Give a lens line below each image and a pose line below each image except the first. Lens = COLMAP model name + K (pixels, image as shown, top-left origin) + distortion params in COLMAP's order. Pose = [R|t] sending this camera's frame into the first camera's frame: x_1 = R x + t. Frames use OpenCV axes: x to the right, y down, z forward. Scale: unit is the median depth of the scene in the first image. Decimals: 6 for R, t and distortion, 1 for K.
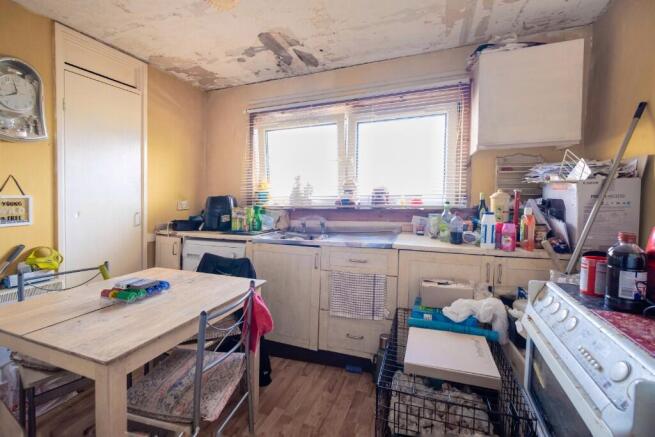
lens RADIAL K [[289.6, 0, 323.3], [0, 289.6, 222.0], [0, 0, 1]] dist [-0.001432, -0.000169]
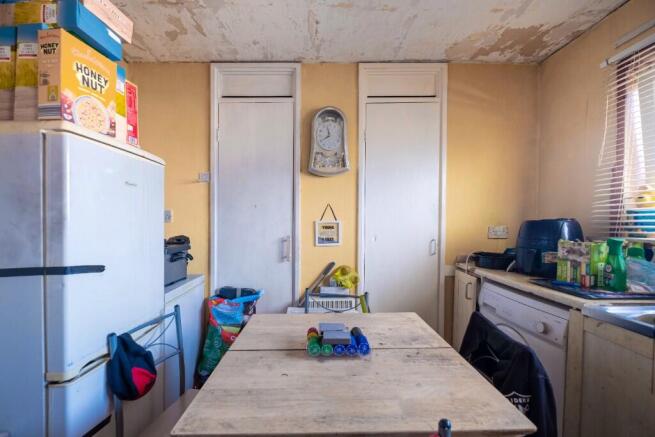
lens RADIAL K [[298.1, 0, 325.3], [0, 298.1, 221.4], [0, 0, 1]] dist [0.000154, 0.000173]
pose [[0.378034, -0.000537, -0.925792, 0.052155], [-0.074720, 0.996720, -0.031089, -0.033661], [0.922772, 0.080928, 0.376754, 0.359174]]
